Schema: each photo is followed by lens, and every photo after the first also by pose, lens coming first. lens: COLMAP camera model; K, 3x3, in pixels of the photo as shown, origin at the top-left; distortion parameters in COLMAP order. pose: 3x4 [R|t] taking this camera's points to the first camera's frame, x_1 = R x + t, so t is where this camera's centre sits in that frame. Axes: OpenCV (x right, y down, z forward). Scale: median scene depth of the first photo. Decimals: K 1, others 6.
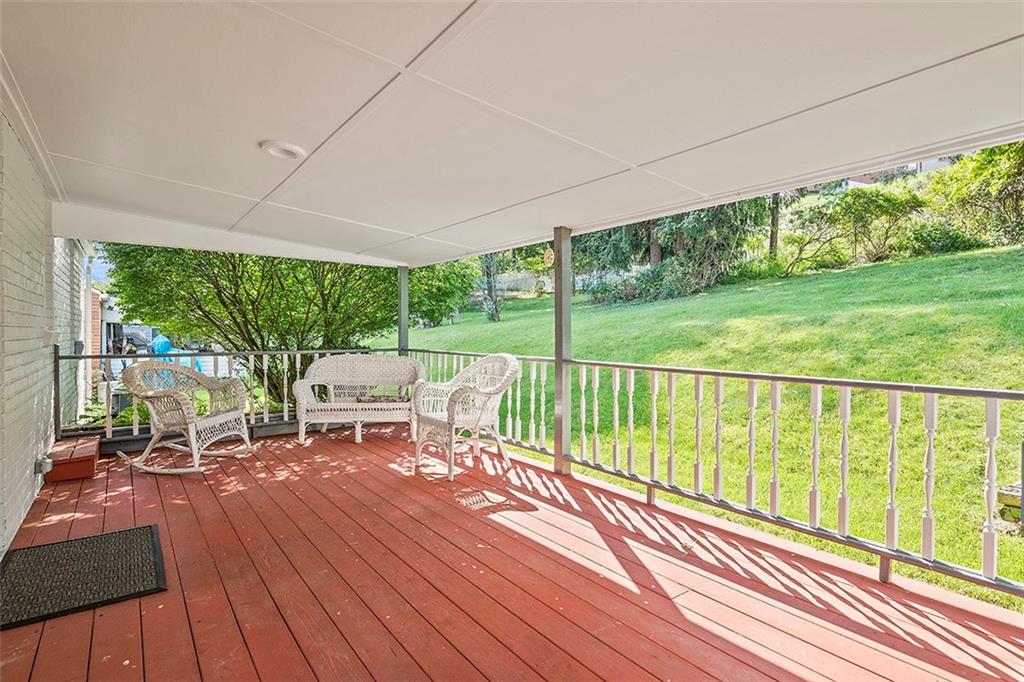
lens RADIAL K [[519.1, 0, 512.0], [0, 519.1, 341.0], [0, 0, 1]] dist [0.002087, -0.000088]
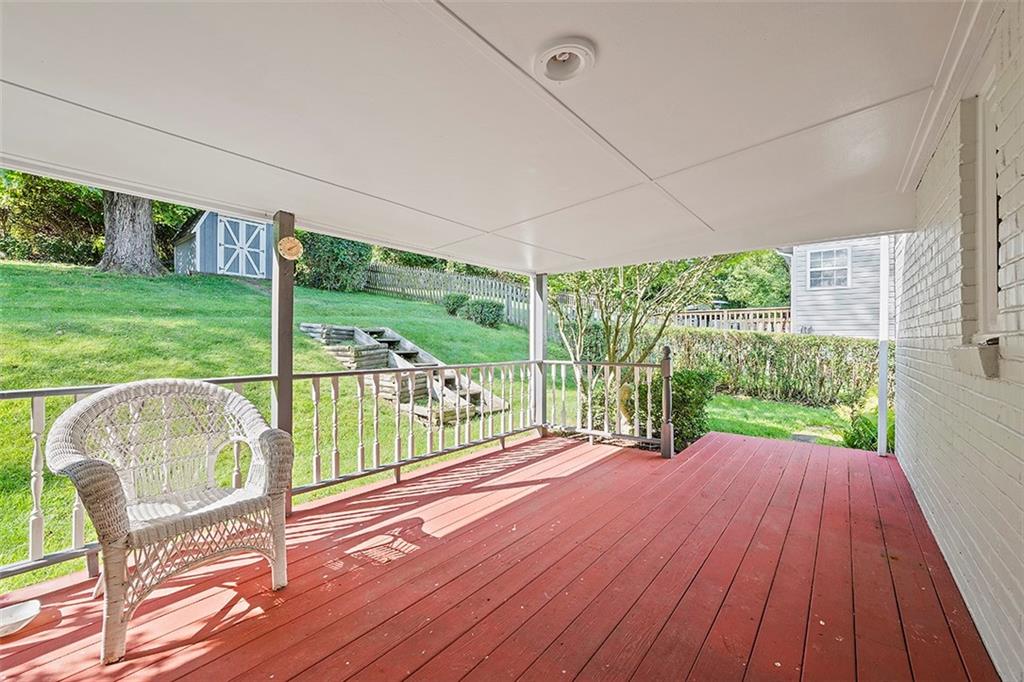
lens RADIAL K [[404.3, 0, 512.0], [0, 404.3, 341.0], [0, 0, 1]] dist [-0.000860, -0.000017]
pose [[-0.241137, -0.004545, 0.970480, -0.762423], [0.014561, 0.999860, 0.008300, -0.029037], [-0.970382, 0.016133, -0.241037, 0.987975]]
